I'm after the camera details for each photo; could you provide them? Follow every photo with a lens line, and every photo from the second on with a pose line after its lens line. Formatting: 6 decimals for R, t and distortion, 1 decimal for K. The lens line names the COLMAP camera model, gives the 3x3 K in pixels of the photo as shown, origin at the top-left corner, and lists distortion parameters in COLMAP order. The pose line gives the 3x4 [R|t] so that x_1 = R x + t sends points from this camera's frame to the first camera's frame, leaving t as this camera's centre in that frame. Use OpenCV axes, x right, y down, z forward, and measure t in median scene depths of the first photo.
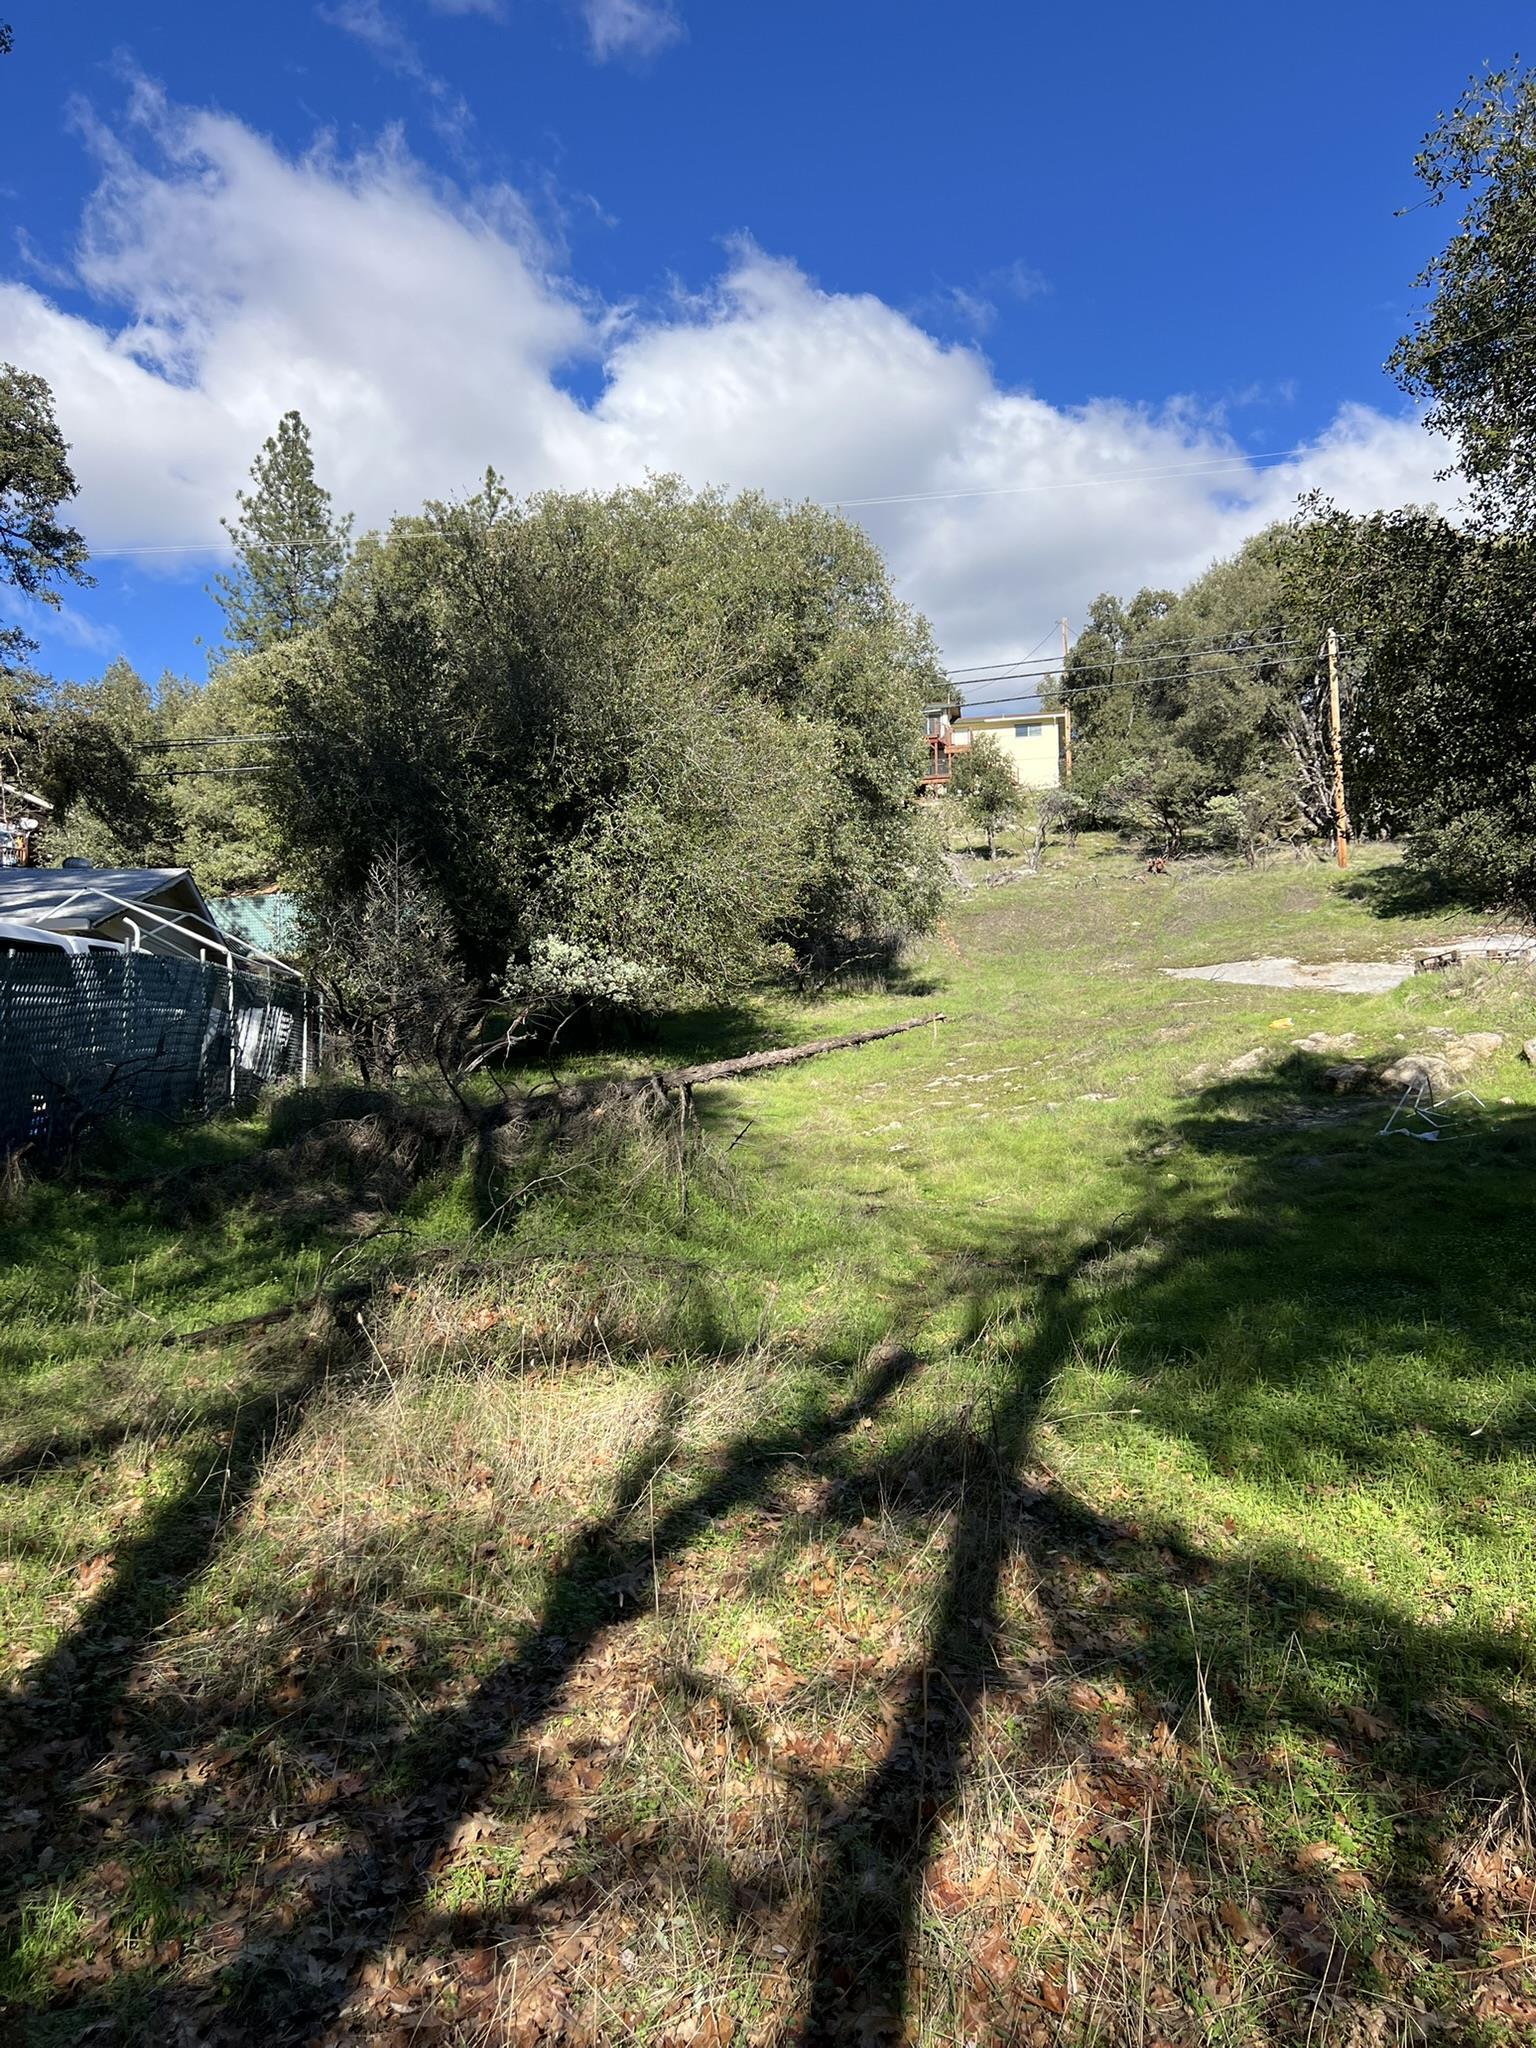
lens RADIAL K [[1567.9, 0, 773.8], [0, 1567.9, 1014.5], [0, 0, 1]] dist [0.119392, -0.110535]
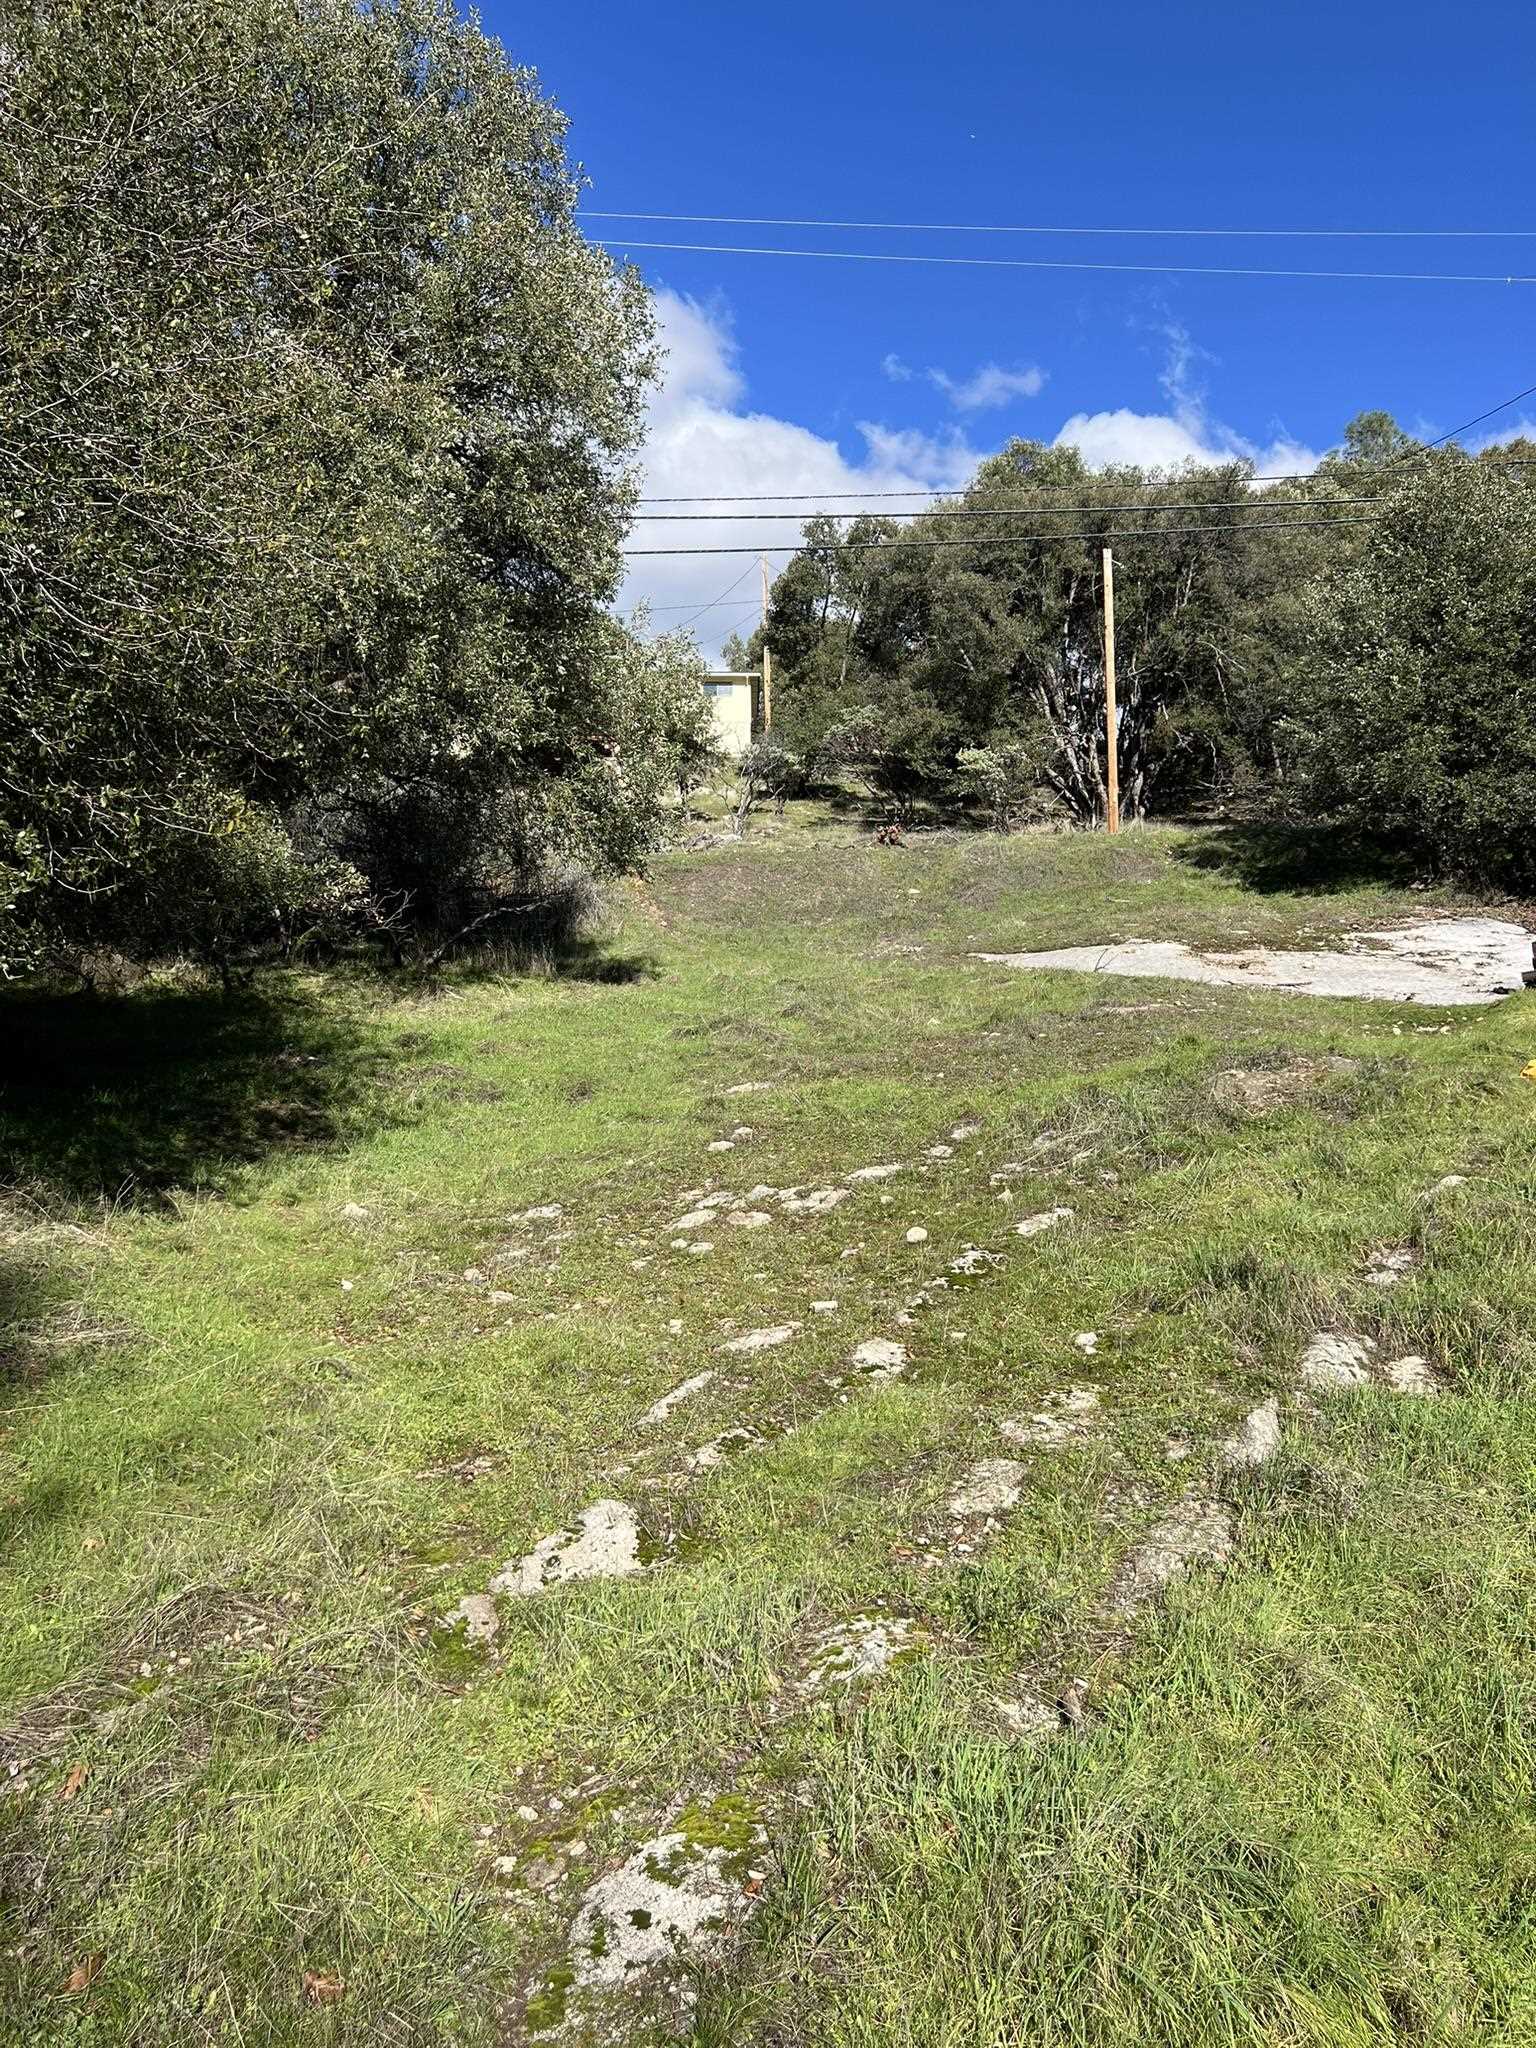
lens RADIAL K [[1559.0, 0, 780.4], [0, 1559.0, 1033.0], [0, 0, 1]] dist [0.166842, -0.364138]
pose [[0.975677, 0.021031, 0.218201, 0.049423], [-0.024157, 0.999640, 0.011669, -0.003372], [-0.217877, -0.016656, 0.975834, 0.753757]]
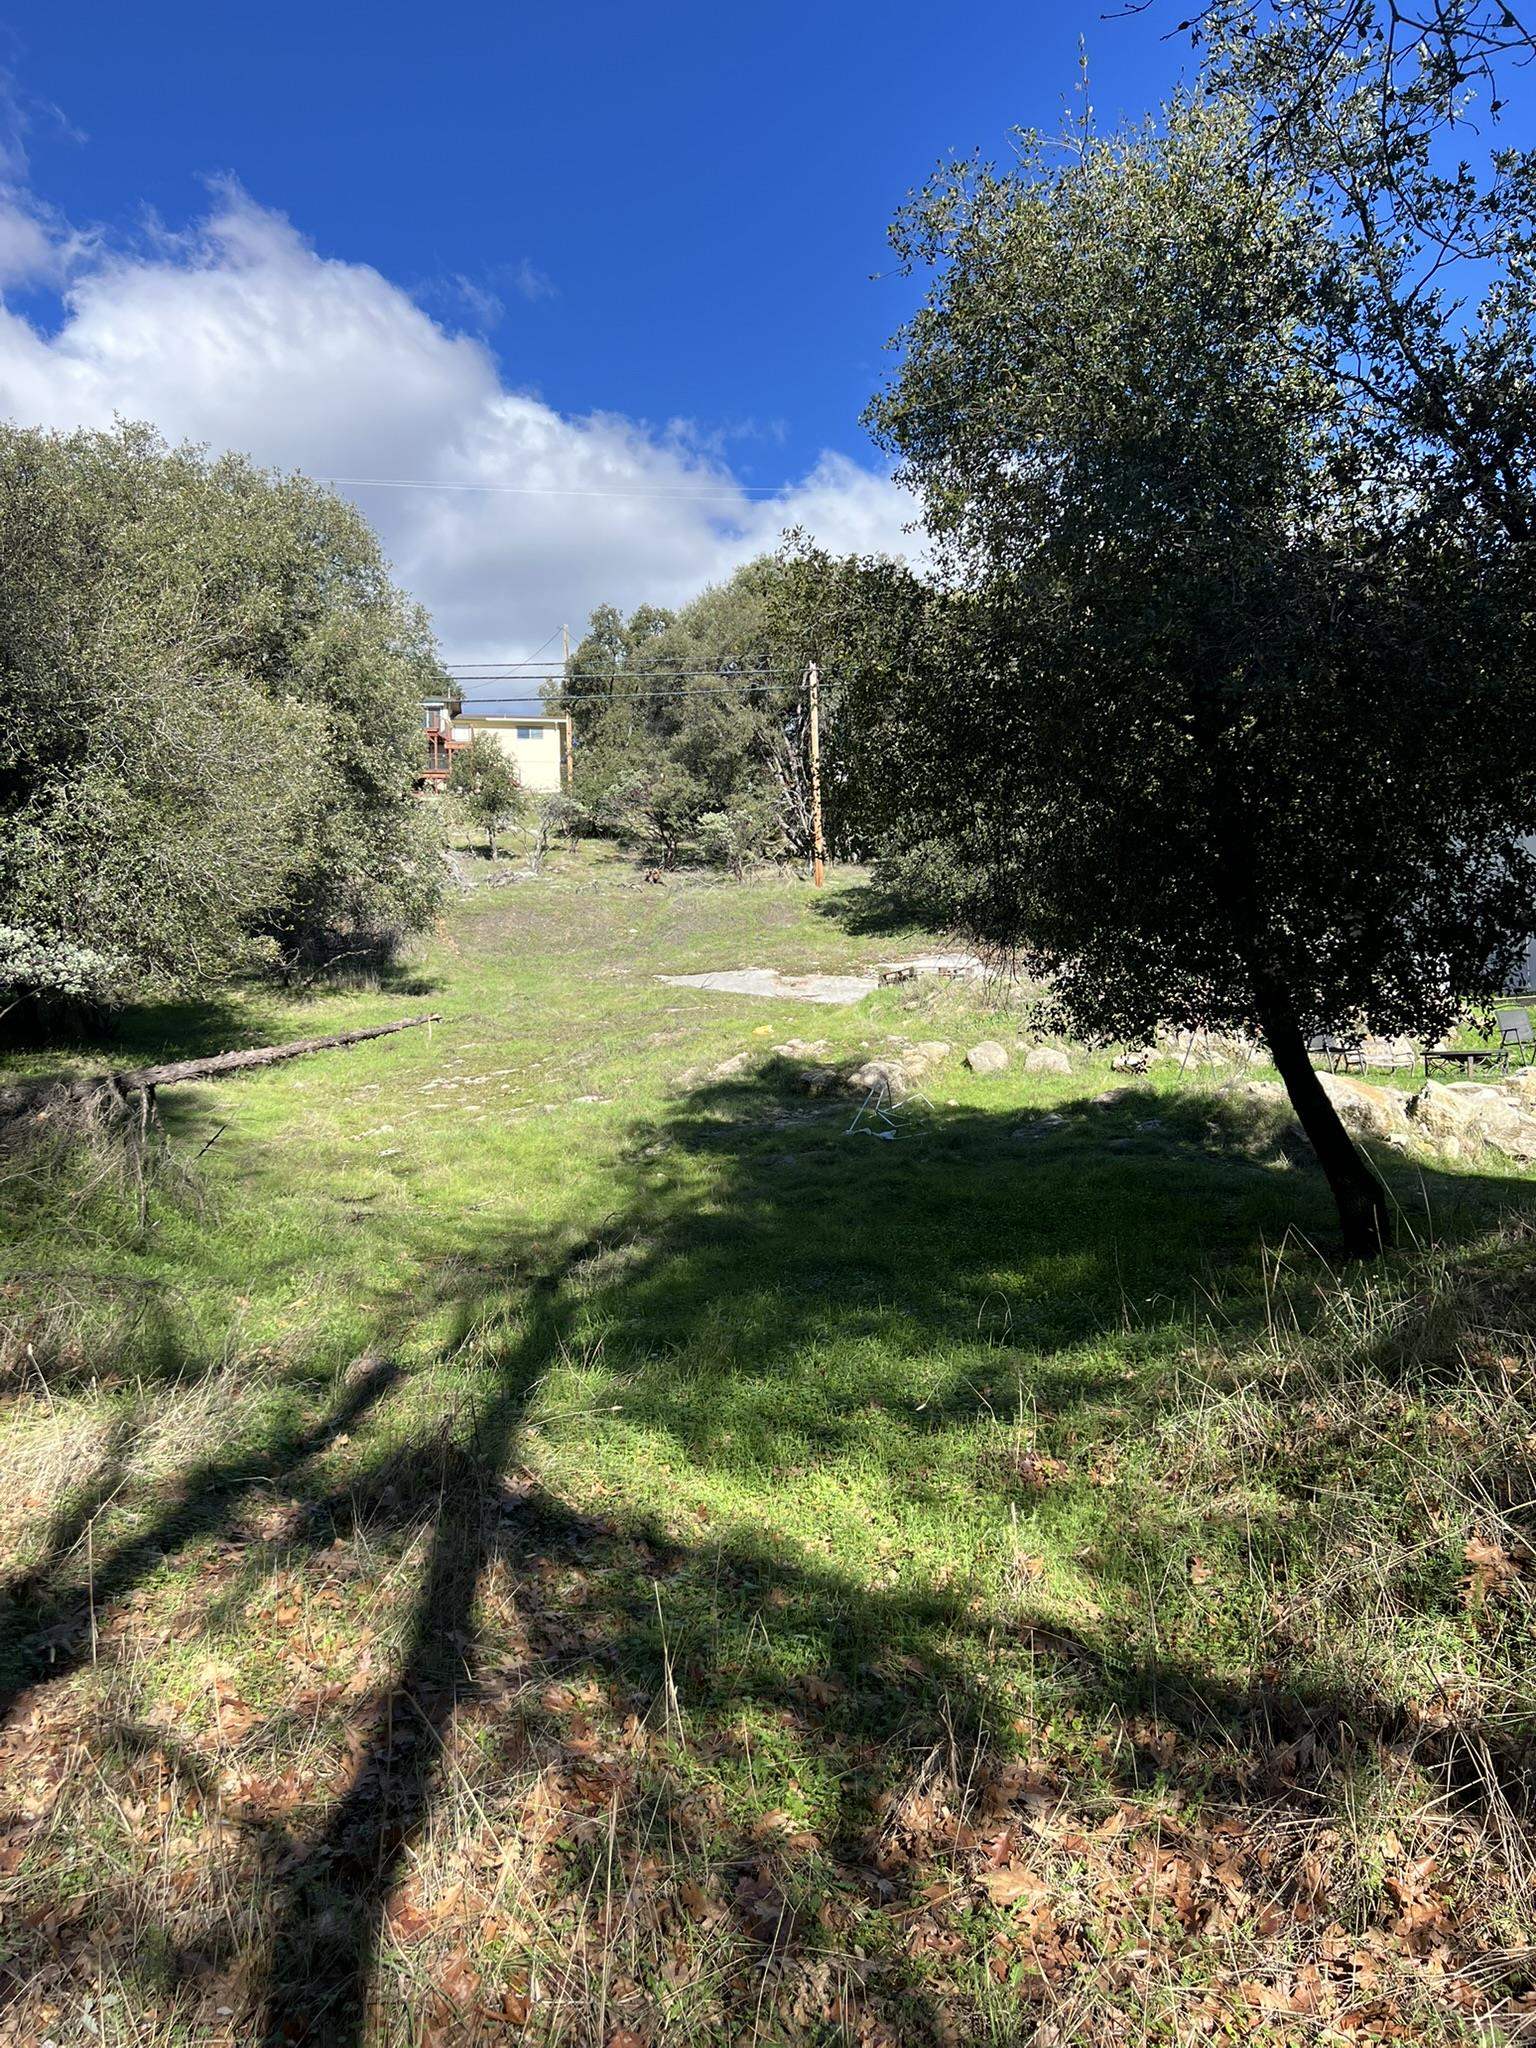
lens RADIAL K [[1559.0, 0, 780.4], [0, 1559.0, 1033.0], [0, 0, 1]] dist [0.166842, -0.364138]
pose [[0.948811, 0.016790, 0.315398, 0.000774], [-0.020034, 0.999774, 0.007047, 0.000058], [-0.315209, -0.013005, 0.948933, 0.002576]]
